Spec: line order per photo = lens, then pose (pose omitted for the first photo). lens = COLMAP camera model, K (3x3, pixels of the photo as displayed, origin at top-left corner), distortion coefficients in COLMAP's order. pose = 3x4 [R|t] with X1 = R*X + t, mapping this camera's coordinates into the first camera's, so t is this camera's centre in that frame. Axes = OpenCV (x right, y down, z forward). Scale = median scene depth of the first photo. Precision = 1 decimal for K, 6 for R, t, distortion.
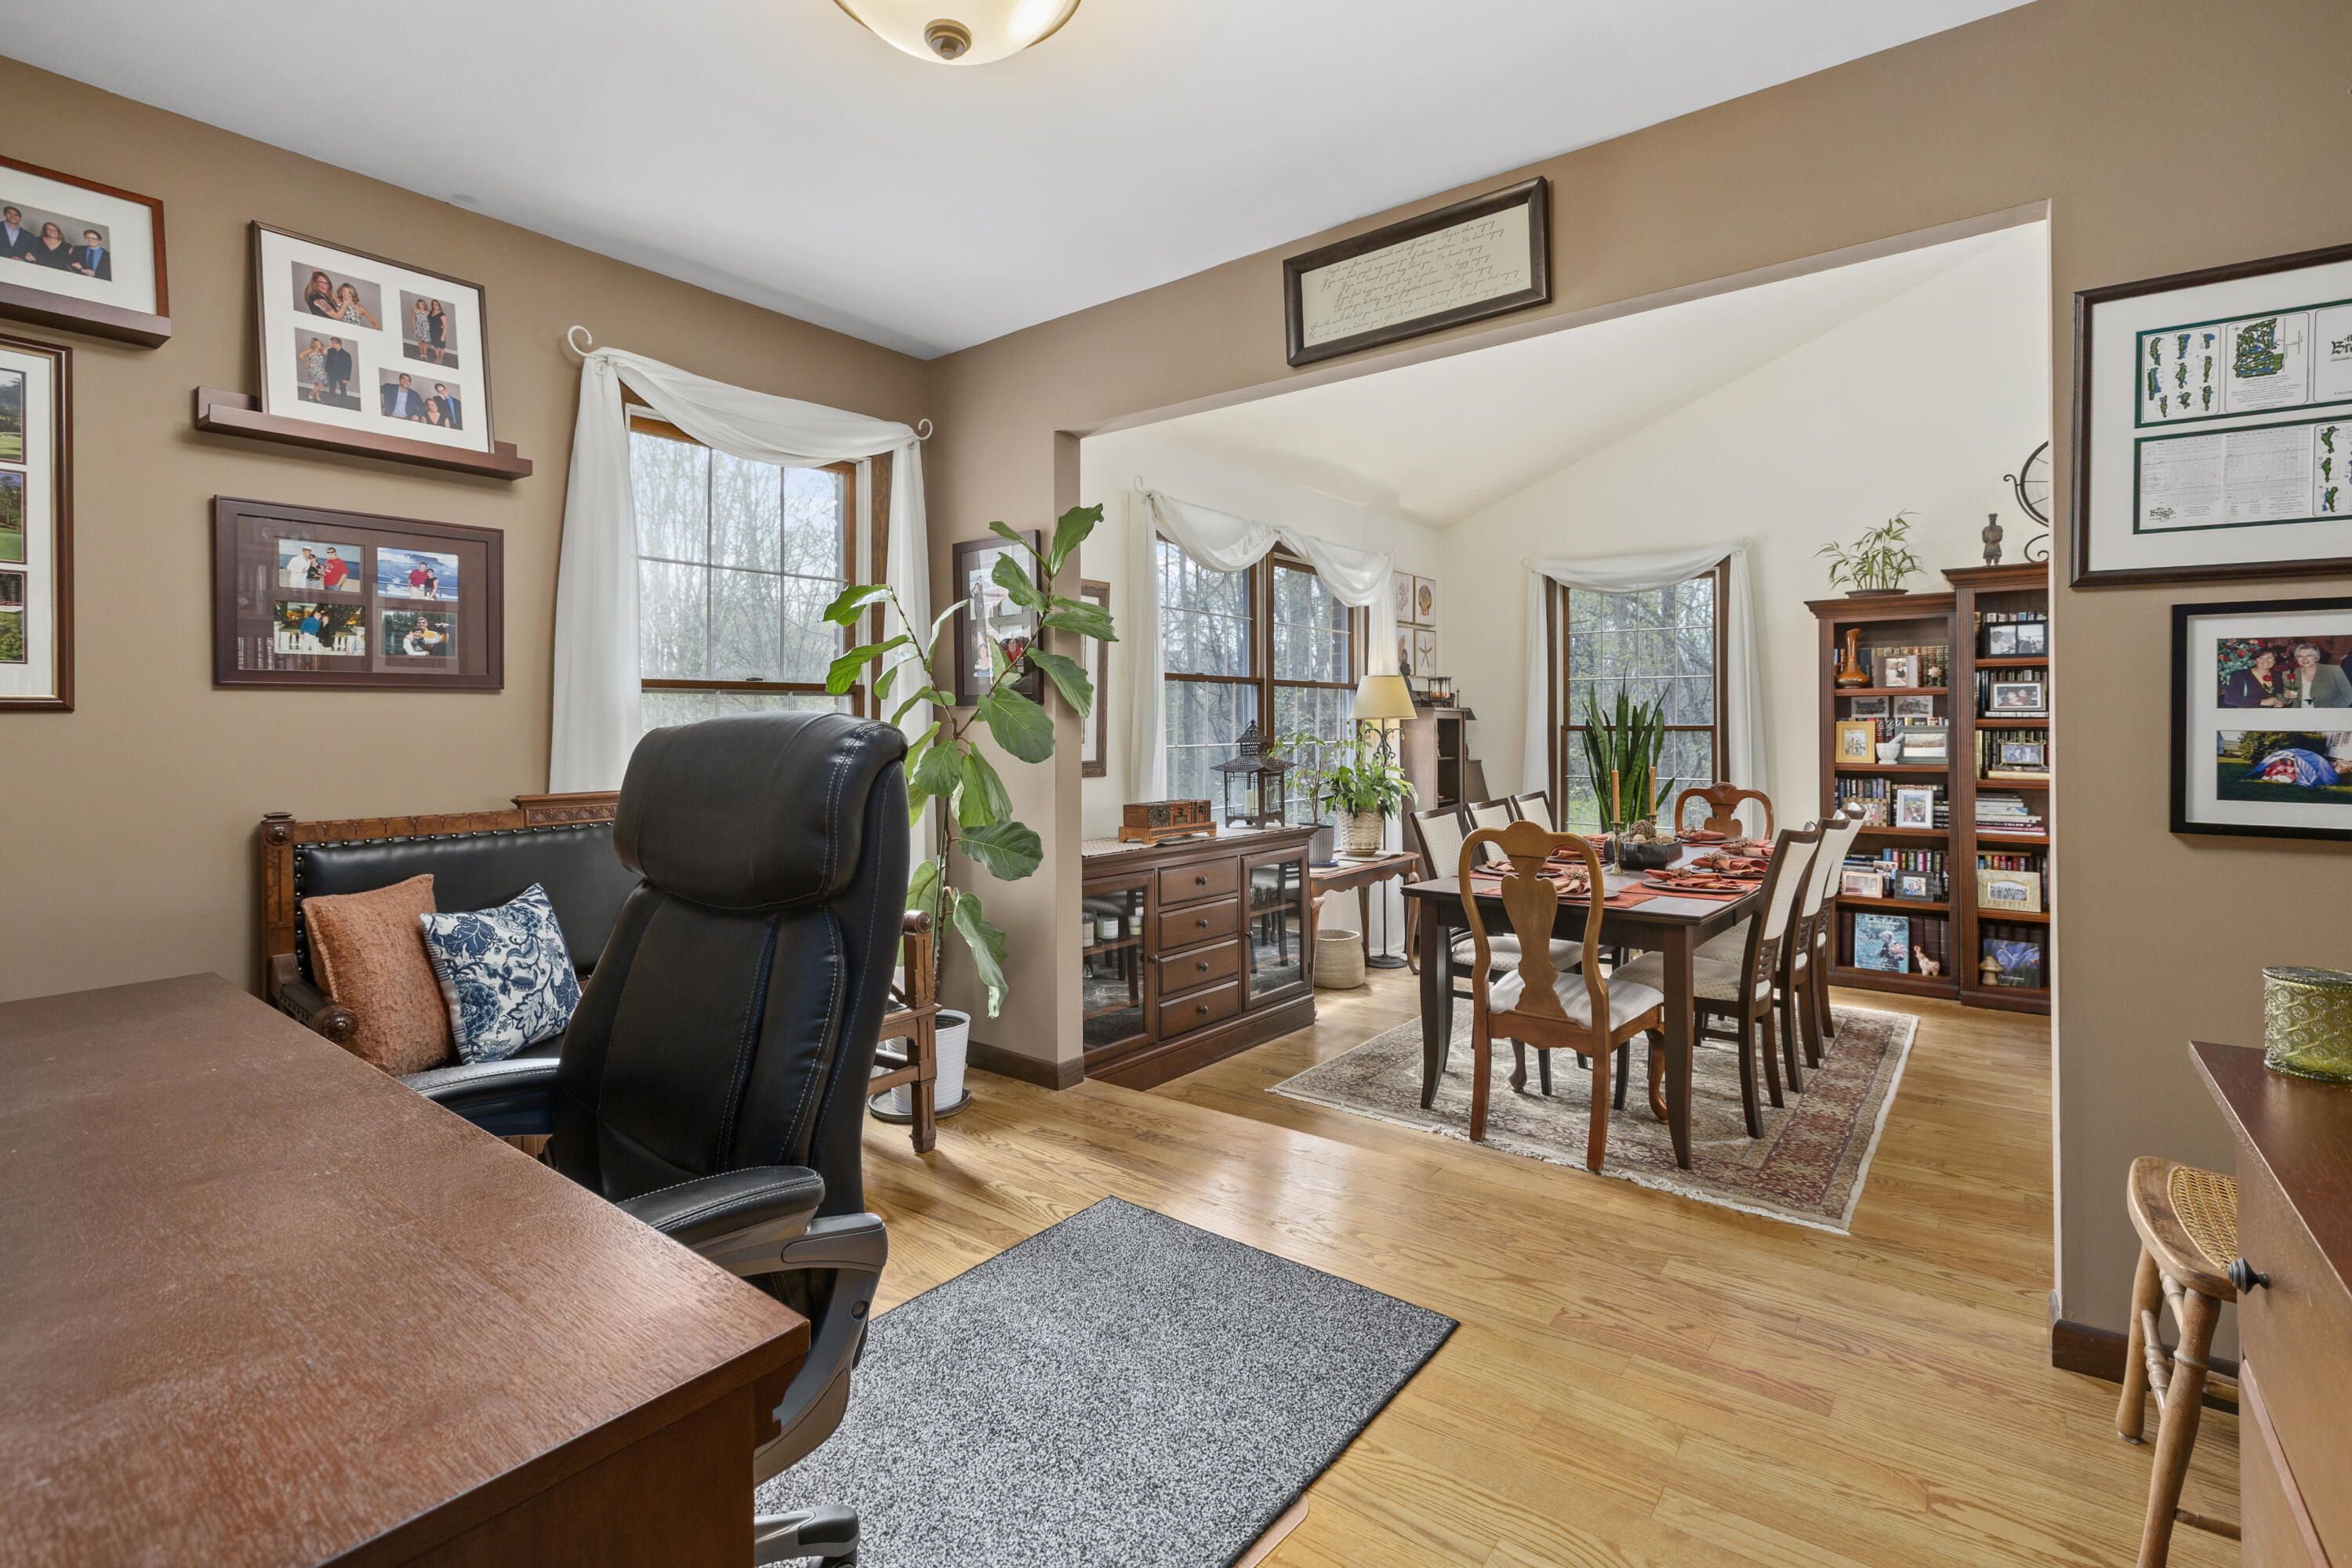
lens RADIAL K [[1065.4, 0, 1196.1], [0, 1065.4, 725.9], [0, 0, 1]] dist [0.003024, -0.000617]
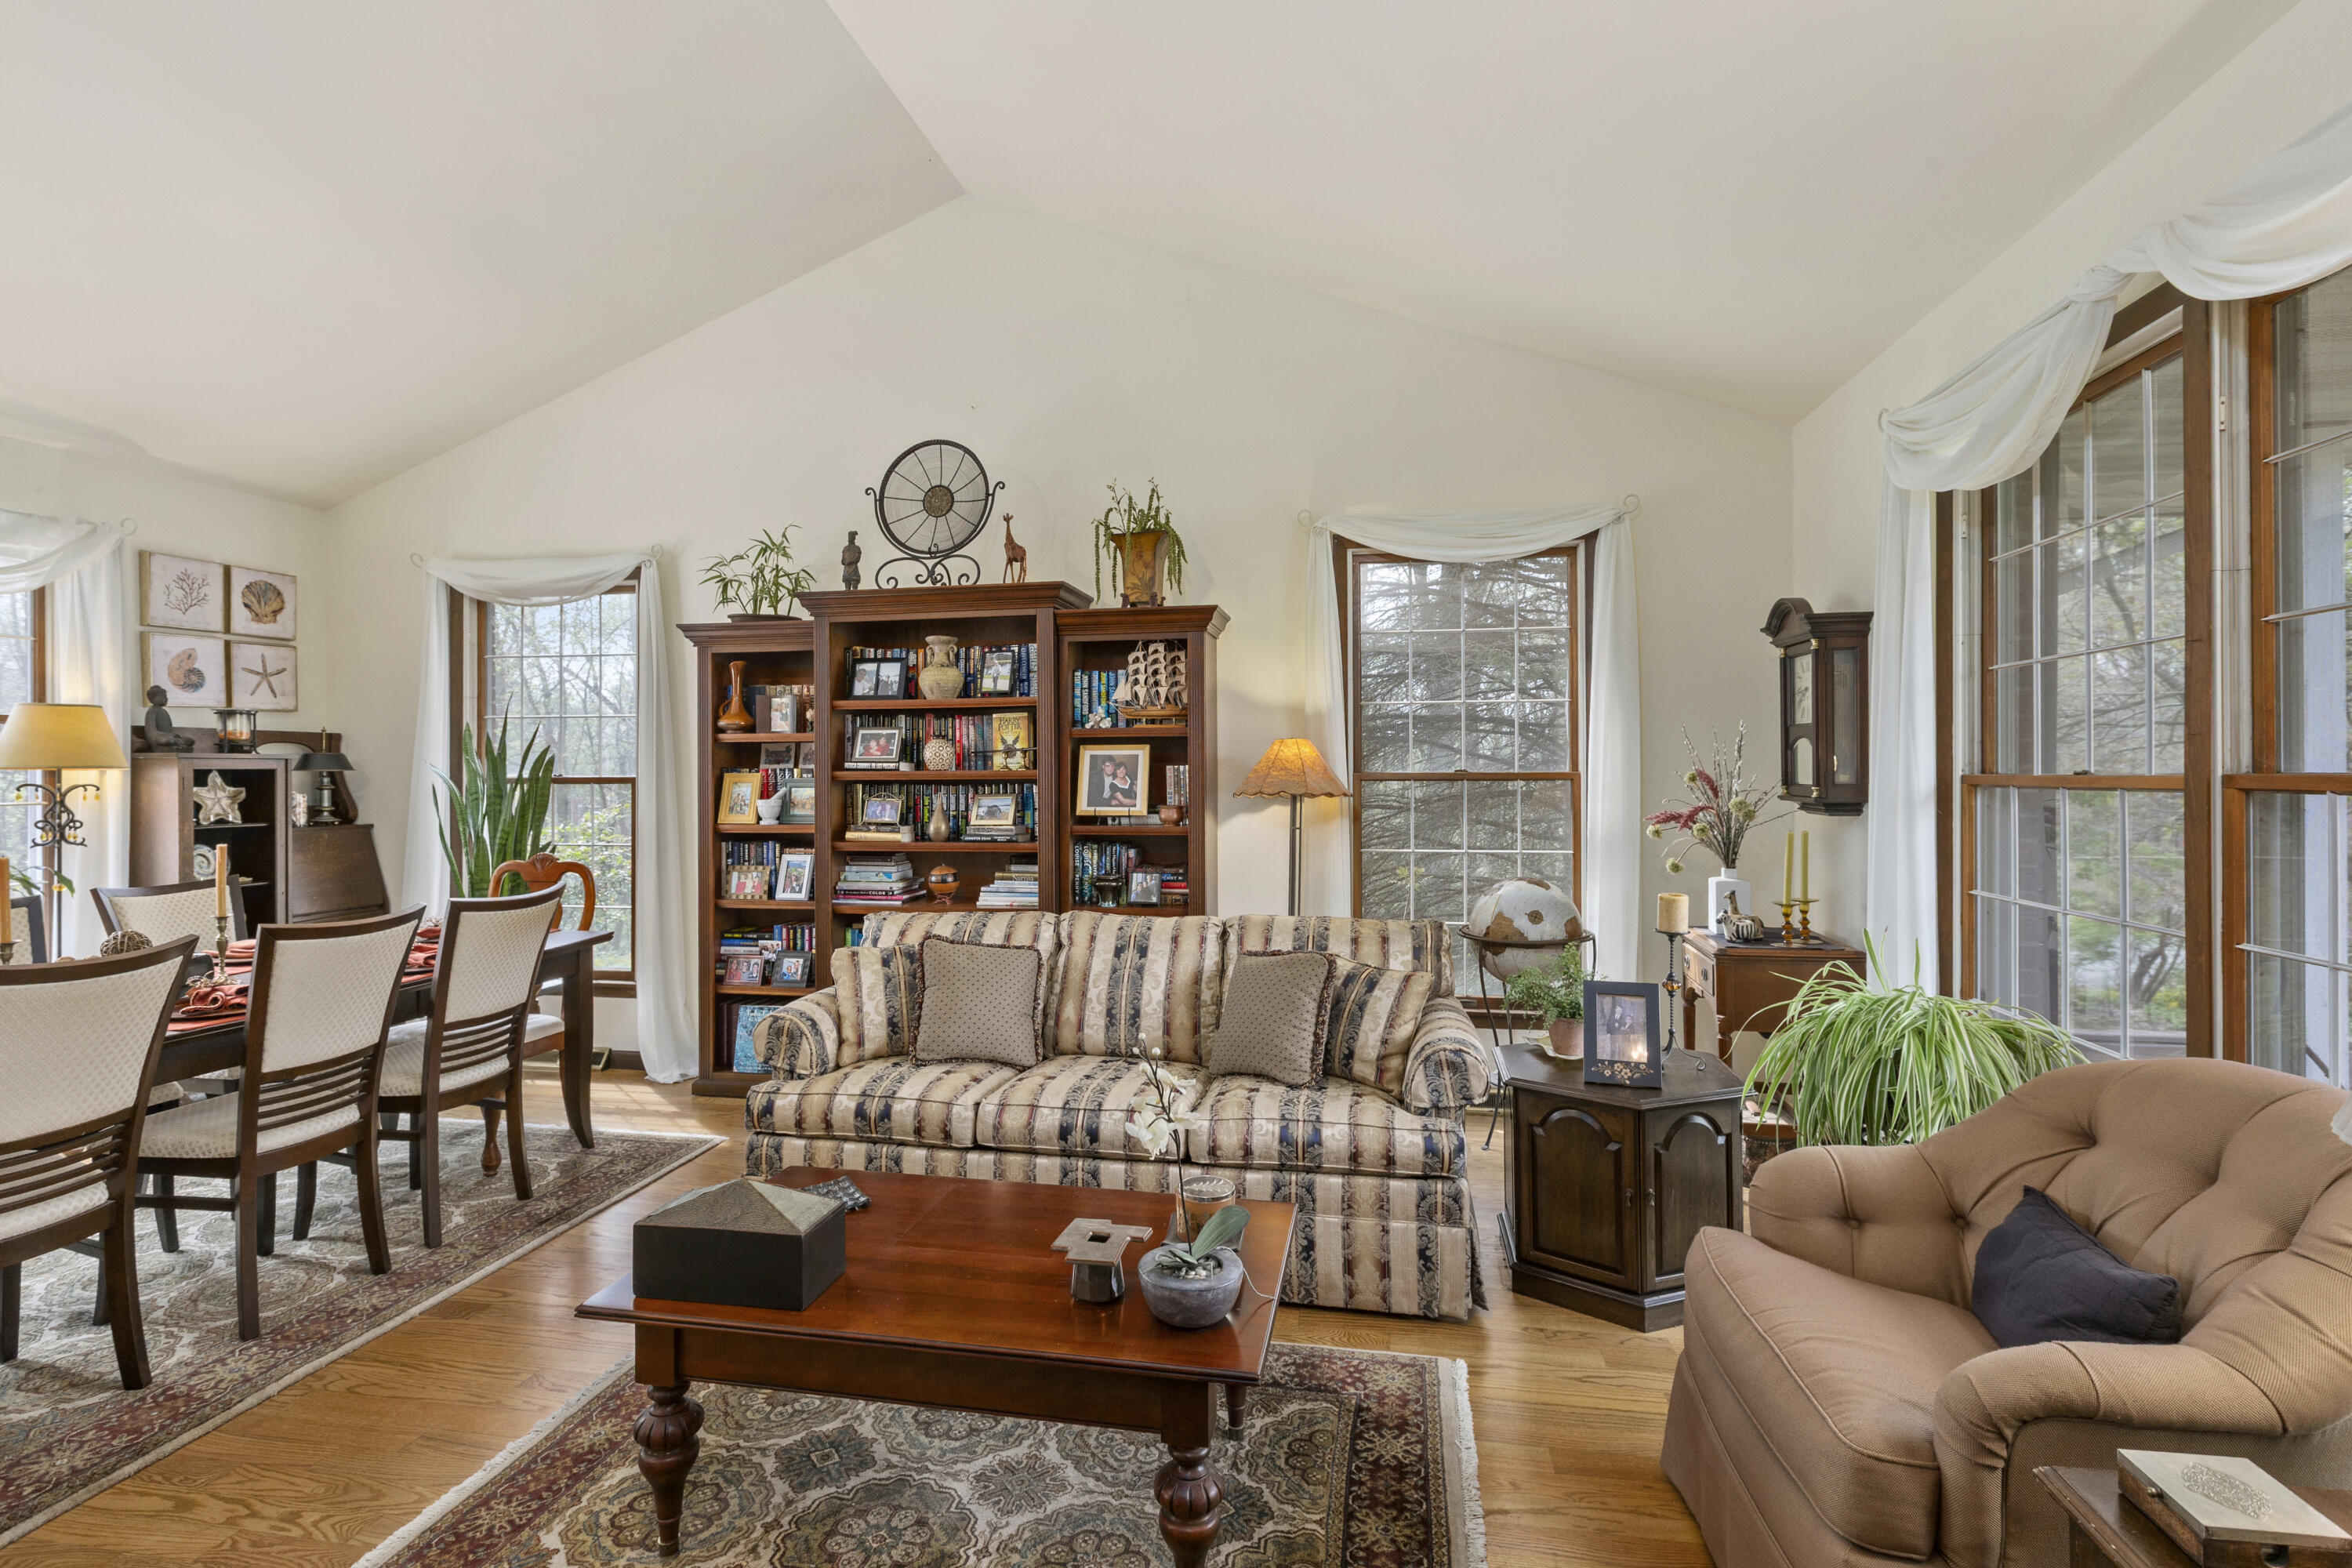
lens RADIAL K [[1065.4, 0, 1158.6], [0, 1065.4, 776.6], [0, 0, 1]] dist [0.003024, -0.000617]
pose [[0.884473, 0.000789, 0.466590, 0.531178], [-0.000791, 1.000000, -0.000191, -0.001862], [-0.466590, -0.000200, 0.884473, 0.120074]]
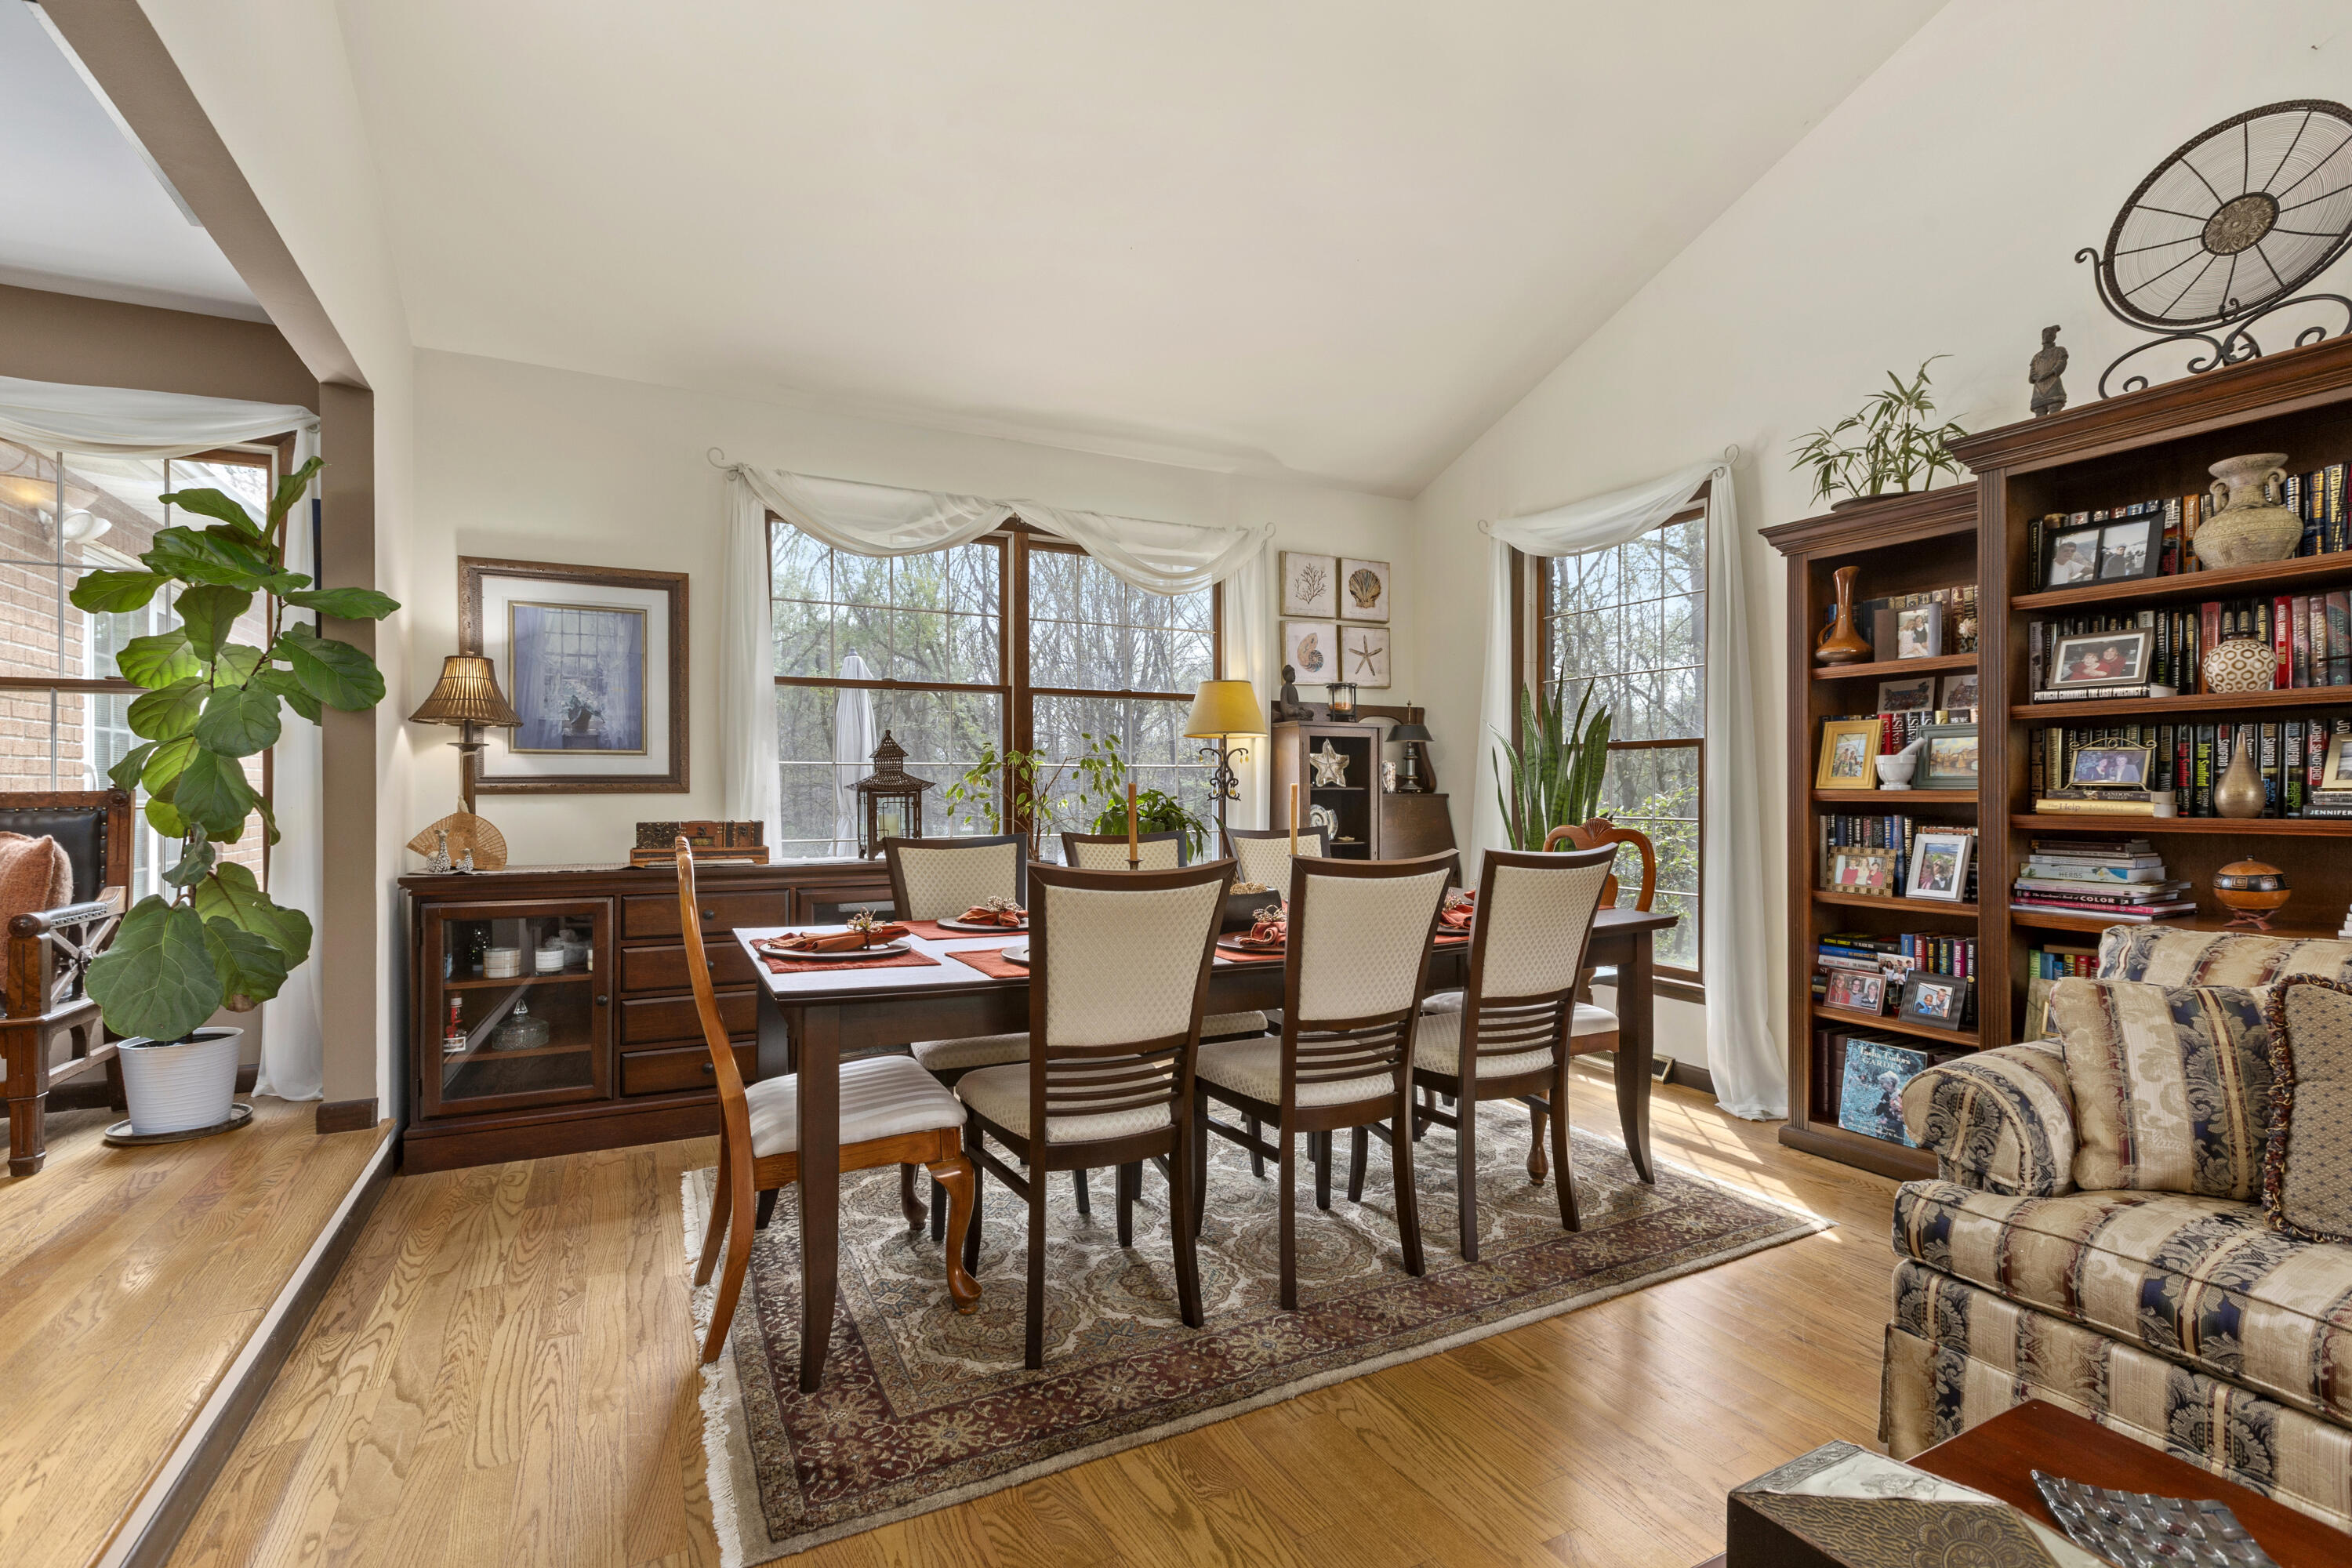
lens RADIAL K [[1065.4, 0, 1173.2], [0, 1065.4, 787.5], [0, 0, 1]] dist [0.003024, -0.000617]
pose [[0.910015, 0.002211, -0.414569, 0.532019], [0.000068, 0.999985, 0.005483, 0.031114], [0.414575, -0.005017, 0.910001, 0.298163]]
